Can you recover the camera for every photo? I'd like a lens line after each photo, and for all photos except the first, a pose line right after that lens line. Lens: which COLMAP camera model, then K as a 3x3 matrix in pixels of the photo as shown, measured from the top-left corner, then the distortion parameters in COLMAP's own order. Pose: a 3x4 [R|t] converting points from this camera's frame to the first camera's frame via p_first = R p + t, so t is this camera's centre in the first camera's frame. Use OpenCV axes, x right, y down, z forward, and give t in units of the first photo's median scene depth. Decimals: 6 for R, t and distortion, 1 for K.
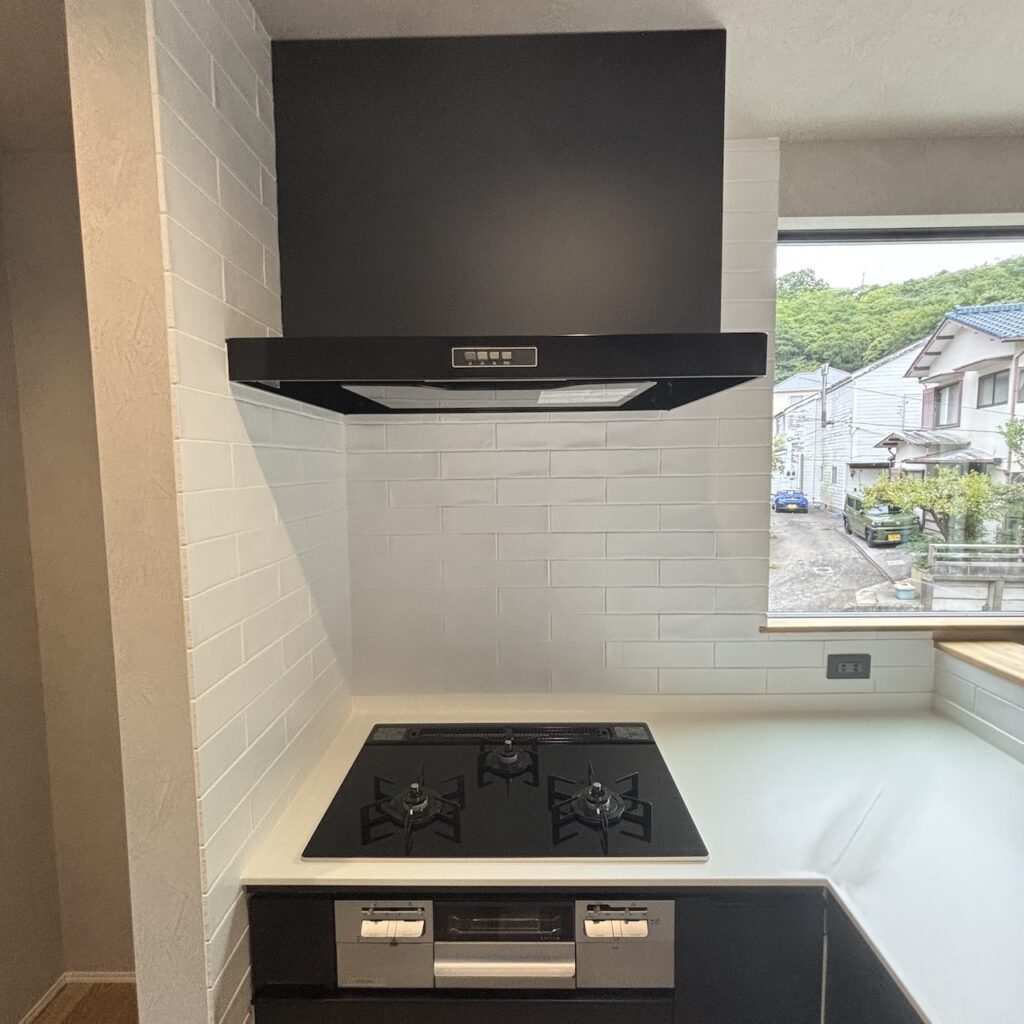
lens RADIAL K [[550.7, 0, 511.6], [0, 550.7, 515.6], [0, 0, 1]] dist [-0.002853, 0.002560]
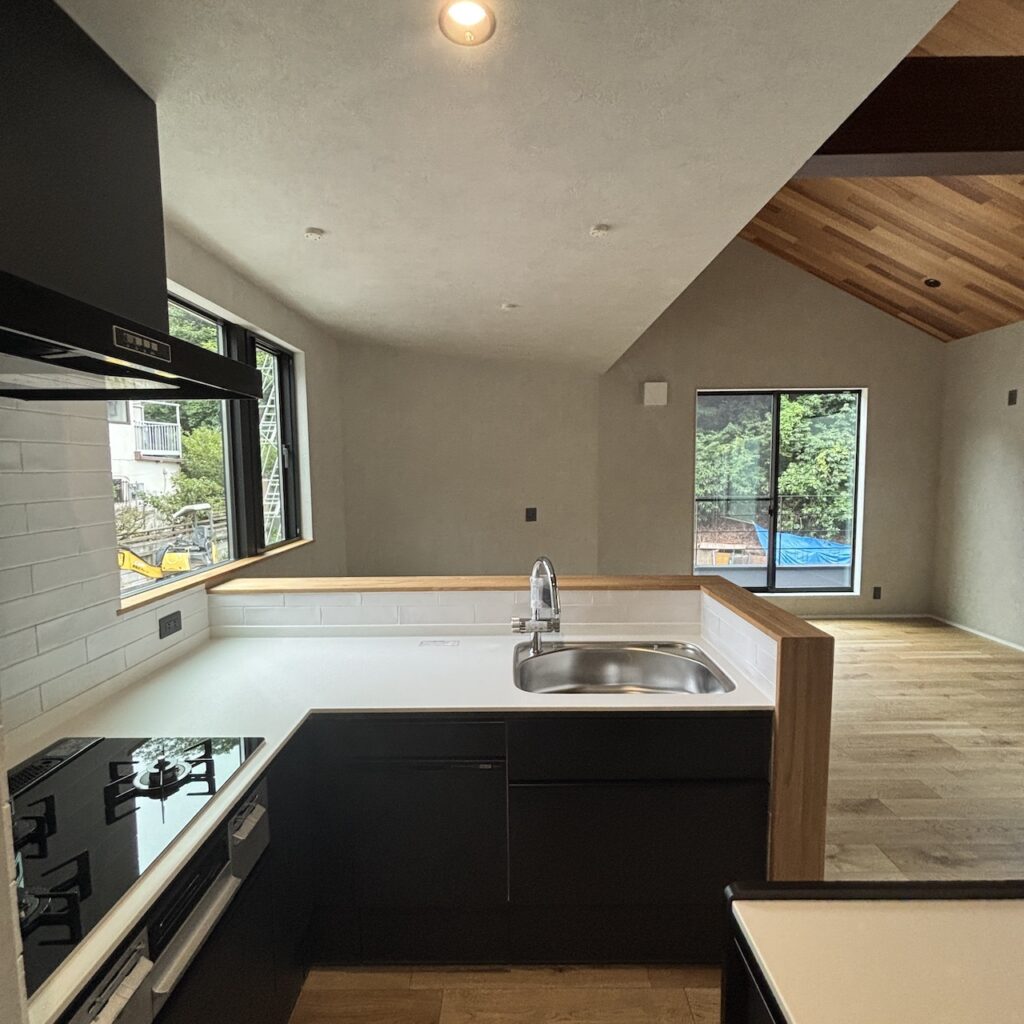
lens RADIAL K [[550.7, 0, 511.5], [0, 550.7, 516.5], [0, 0, 1]] dist [-0.002853, 0.002560]
pose [[-0.006073, -0.079075, 0.996850, -0.632120], [0.096469, 0.992173, 0.079292, 0.006744], [-0.995317, 0.096646, 0.001603, 0.206537]]
